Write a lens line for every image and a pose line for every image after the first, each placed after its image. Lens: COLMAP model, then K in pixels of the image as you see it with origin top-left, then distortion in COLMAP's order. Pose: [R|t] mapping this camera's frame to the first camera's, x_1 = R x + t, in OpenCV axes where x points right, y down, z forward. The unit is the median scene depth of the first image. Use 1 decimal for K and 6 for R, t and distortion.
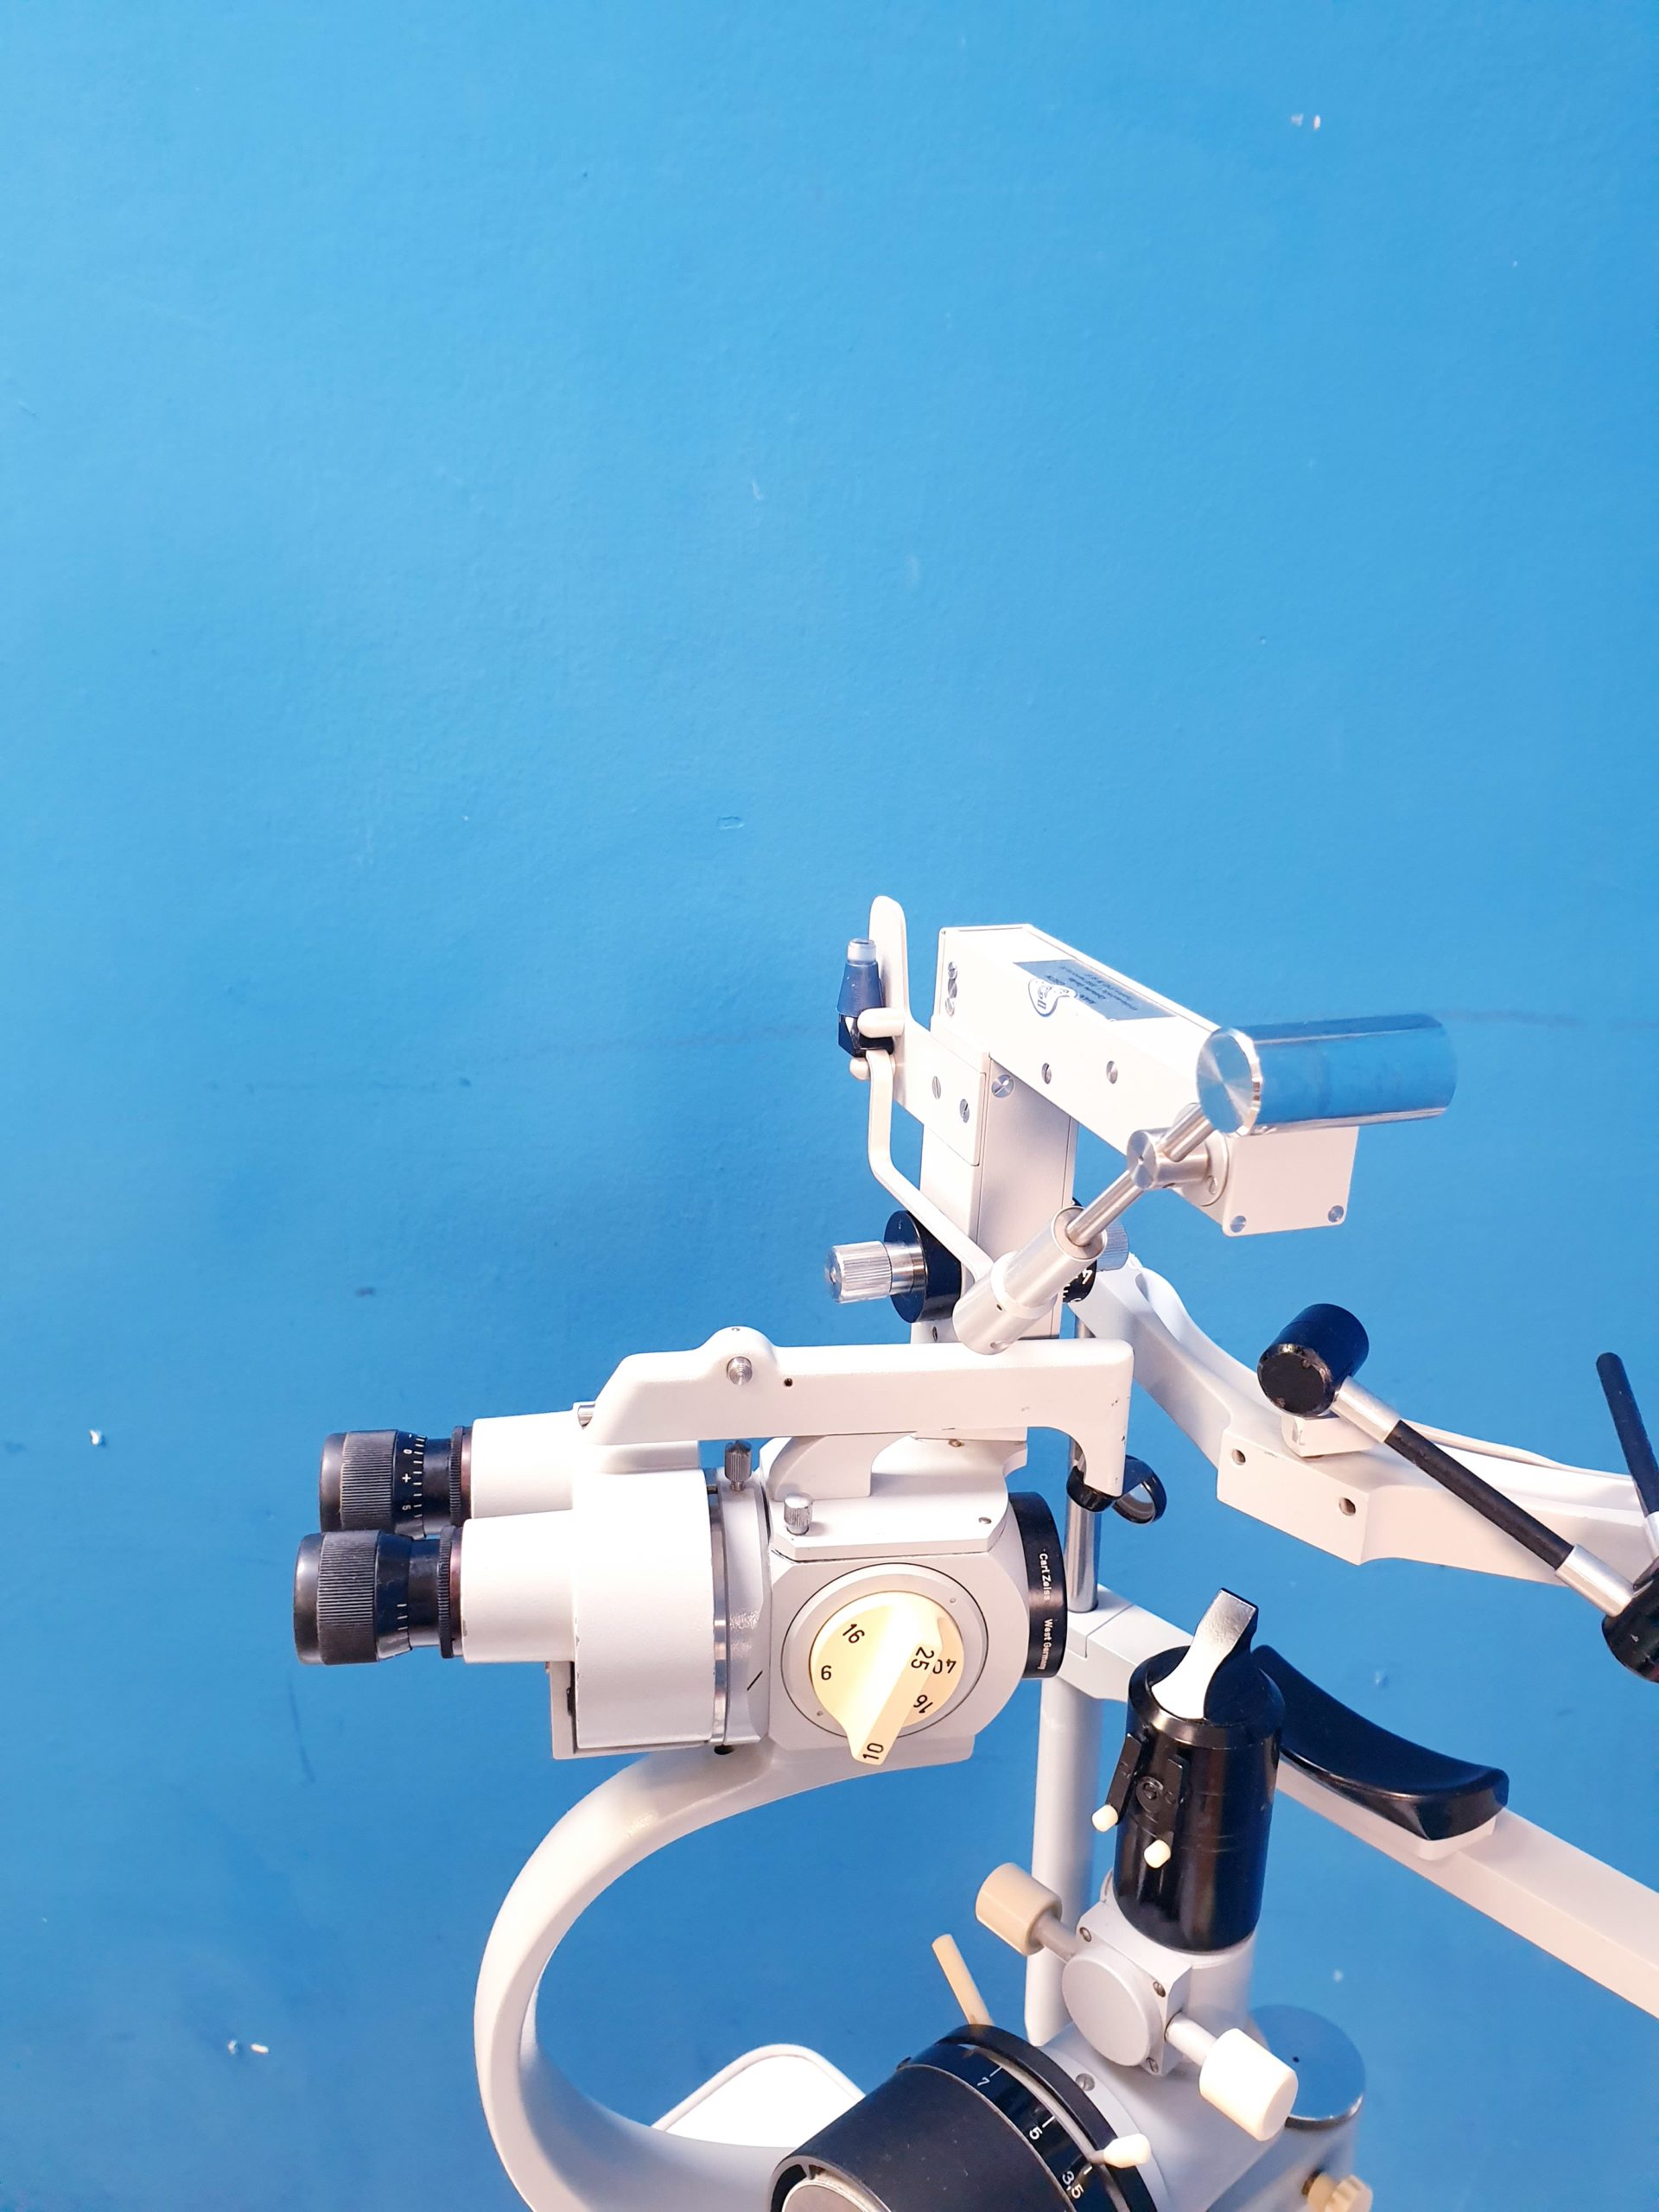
lens RADIAL K [[1785.1, 0, 828.9], [0, 1785.1, 1120.6], [0, 0, 1]] dist [0.014298, -0.019413]
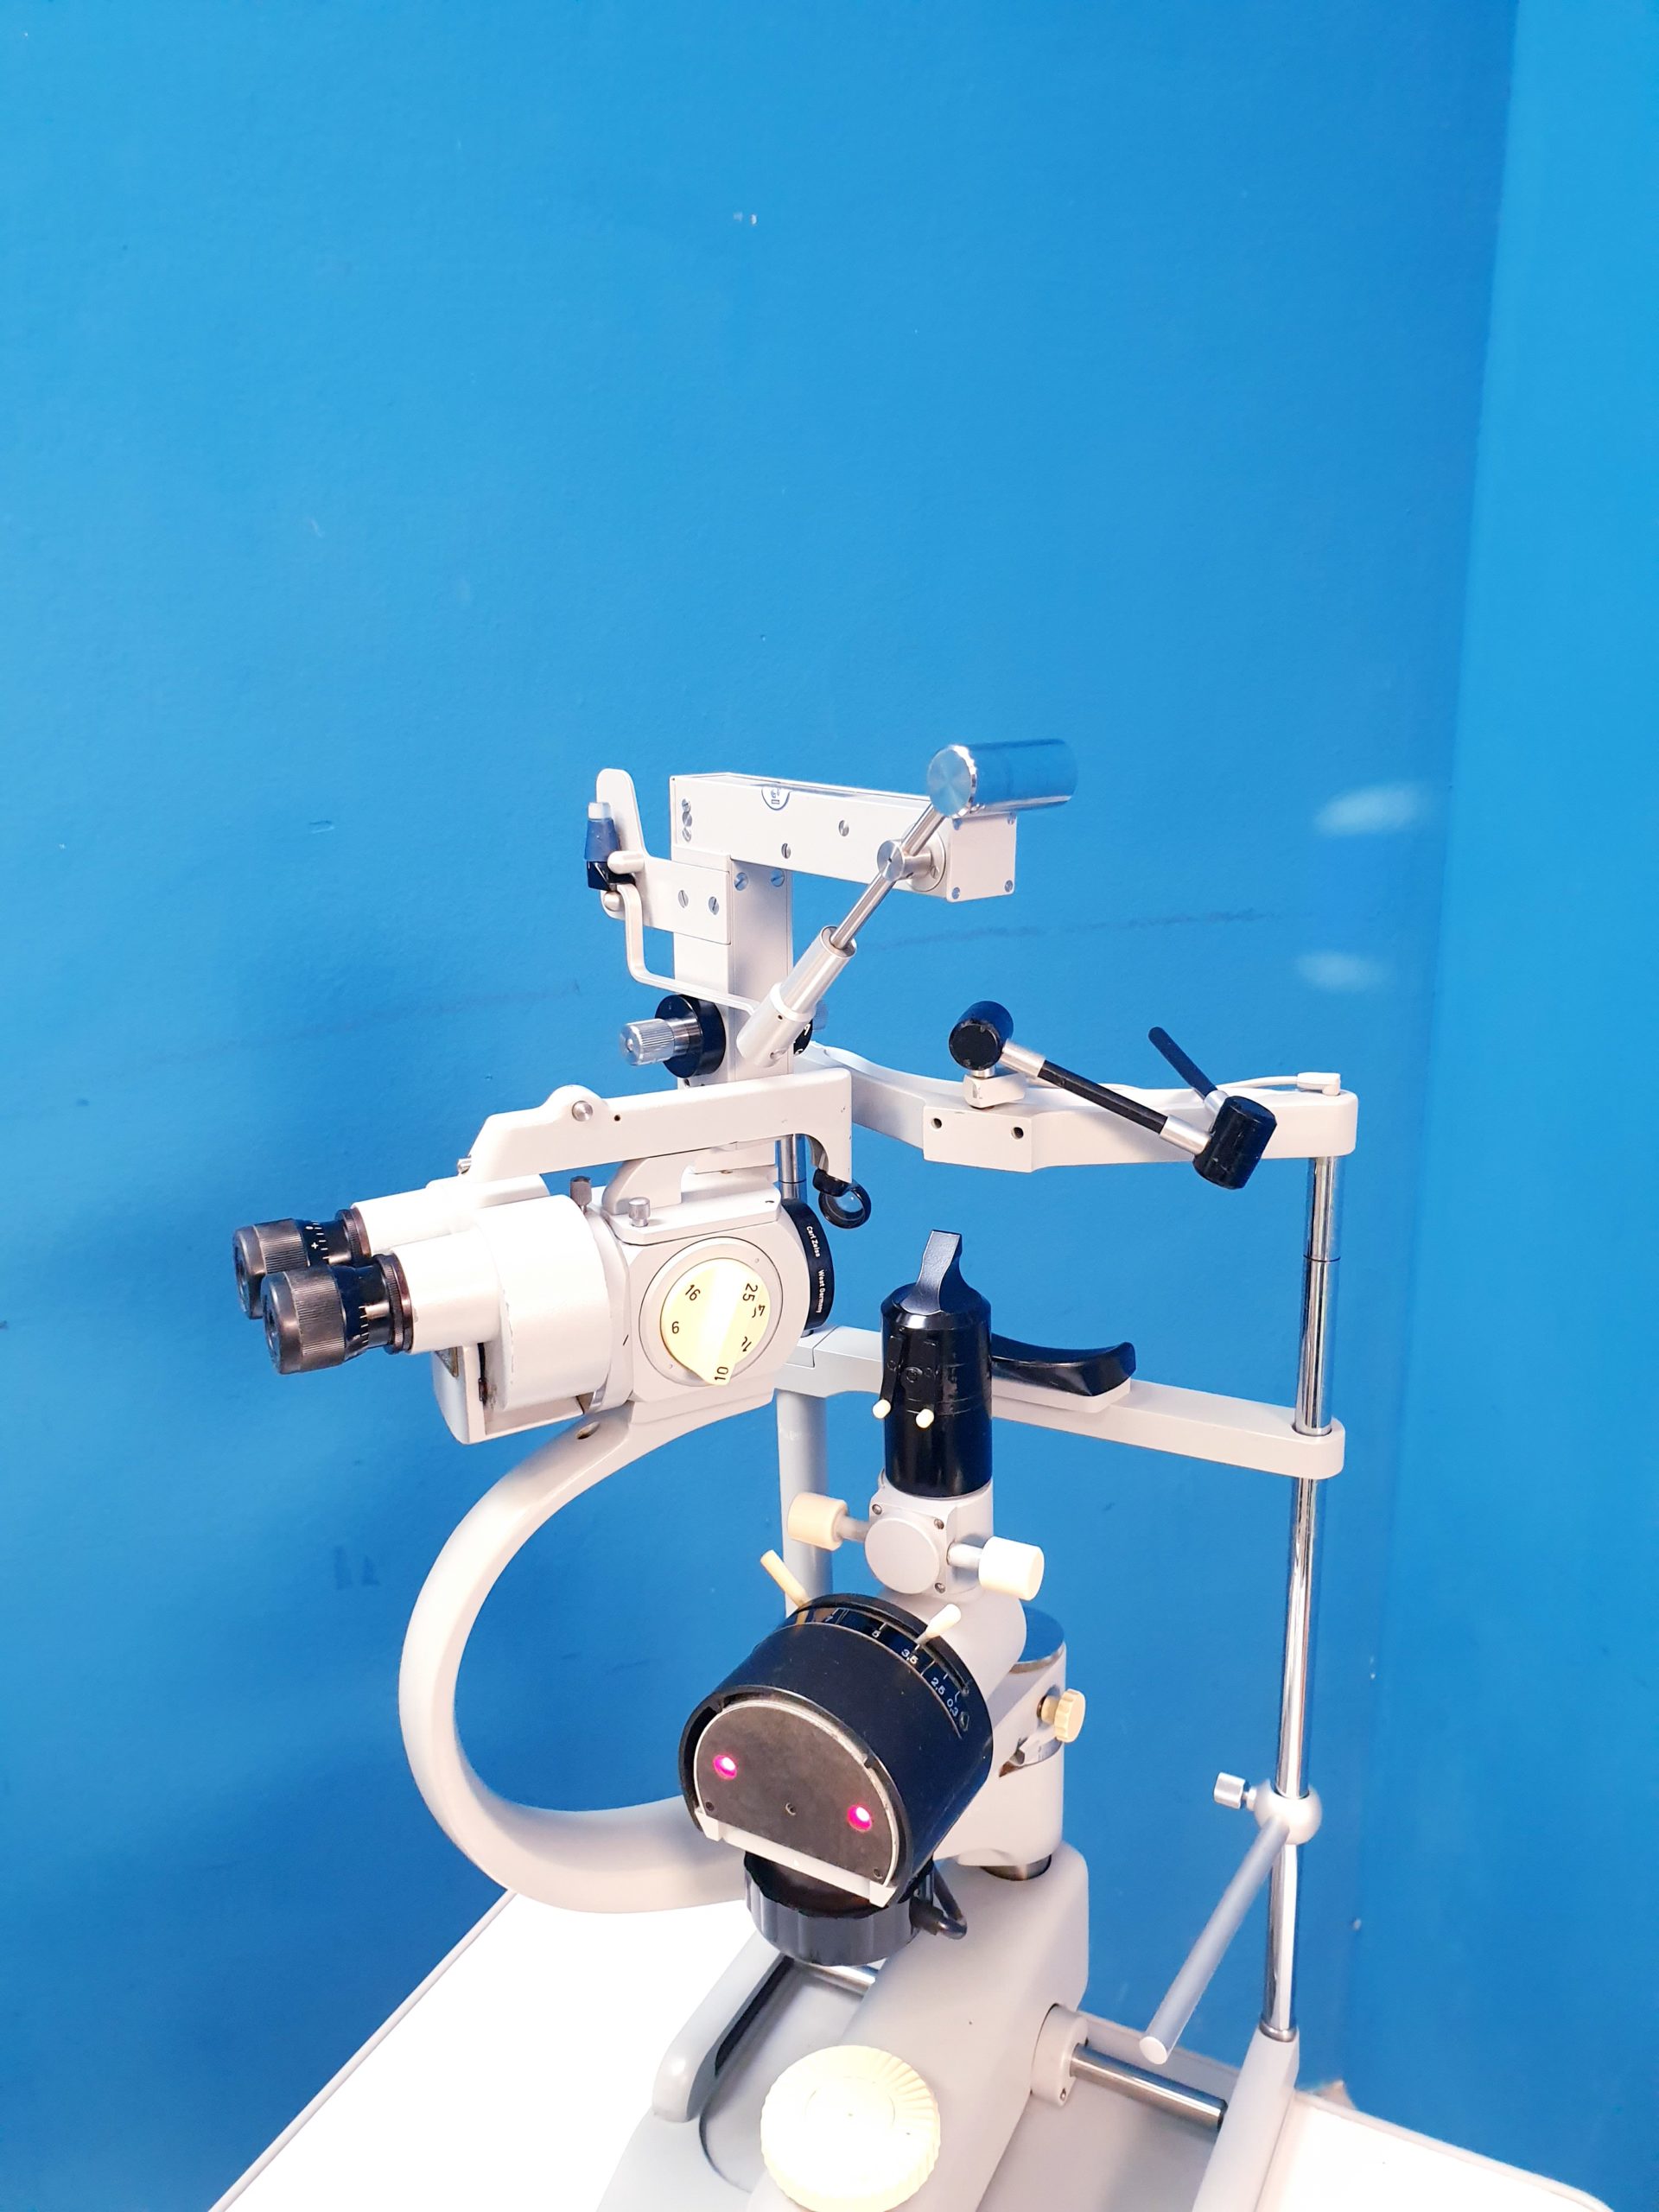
lens RADIAL K [[1737.1, 0, 839.9], [0, 1737.1, 1110.4], [0, 0, 1]] dist [0.033859, 0.004398]
pose [[0.940959, -0.137153, 0.309491, -0.260085], [0.152259, 0.988023, -0.025069, 0.194280], [-0.302346, 0.070712, 0.950572, -0.279537]]
